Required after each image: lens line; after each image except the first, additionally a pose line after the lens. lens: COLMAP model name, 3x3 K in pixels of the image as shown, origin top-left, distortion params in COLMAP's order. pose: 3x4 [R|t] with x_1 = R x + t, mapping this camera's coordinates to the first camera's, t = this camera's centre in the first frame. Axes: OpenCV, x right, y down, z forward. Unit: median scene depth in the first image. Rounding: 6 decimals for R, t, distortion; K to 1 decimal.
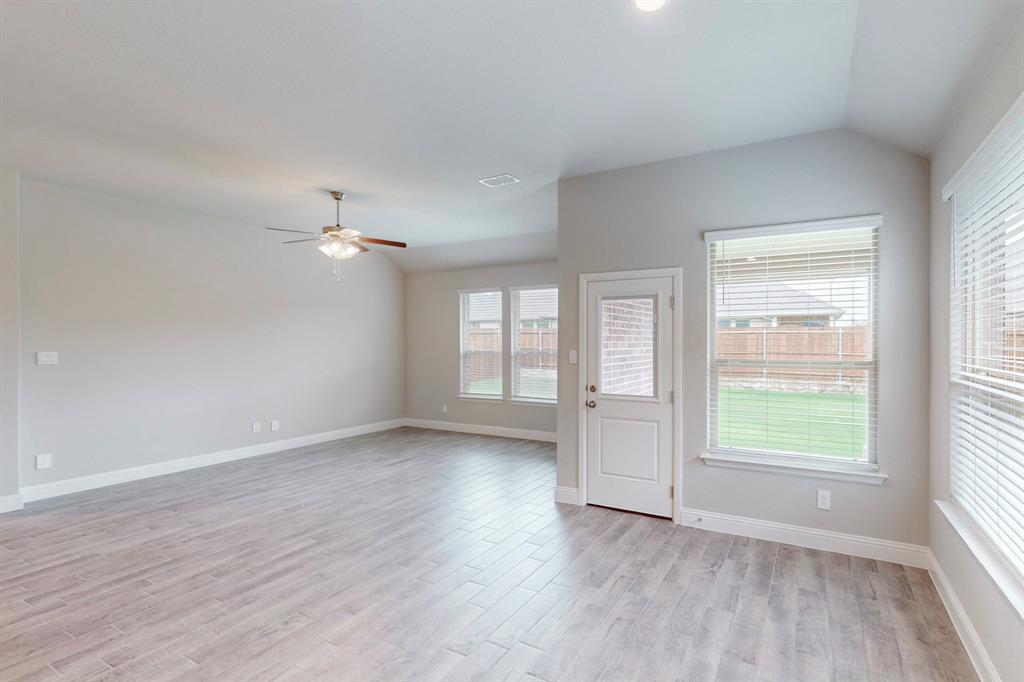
lens RADIAL K [[491.2, 0, 554.2], [0, 491.2, 341.3], [0, 0, 1]] dist [-0.008564, 0.003445]
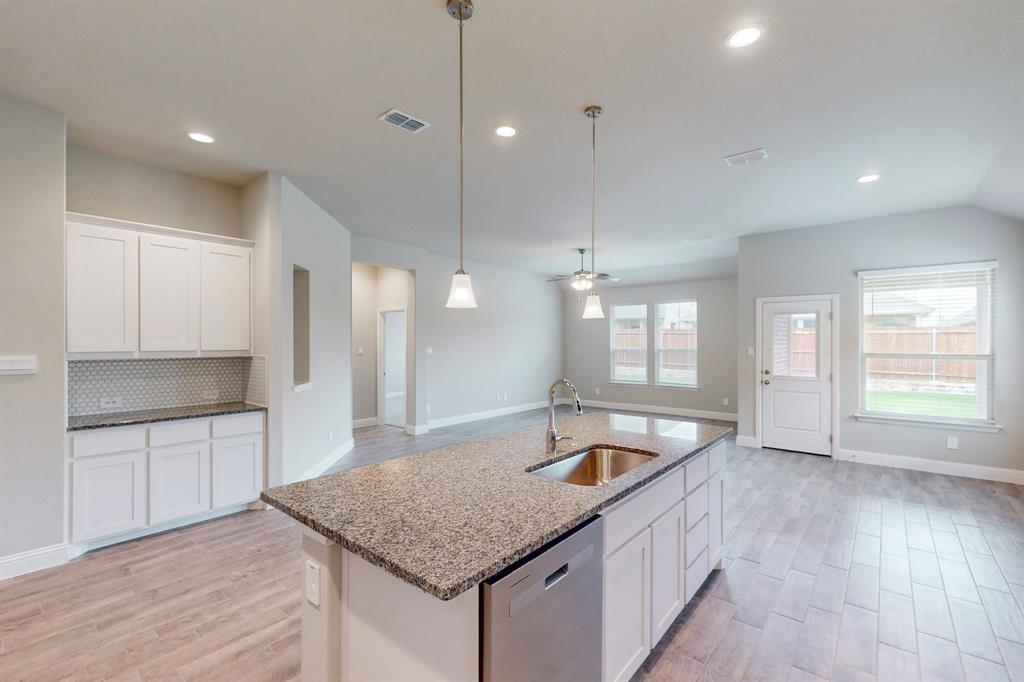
lens RADIAL K [[464.2, 0, 483.3], [0, 464.2, 341.5], [0, 0, 1]] dist [-0.004120, -0.001420]
pose [[0.973239, -0.000944, -0.229795, -0.456082], [0.000913, 1.000000, -0.000240, -0.000693], [0.229795, 0.000023, 0.973239, -0.624708]]
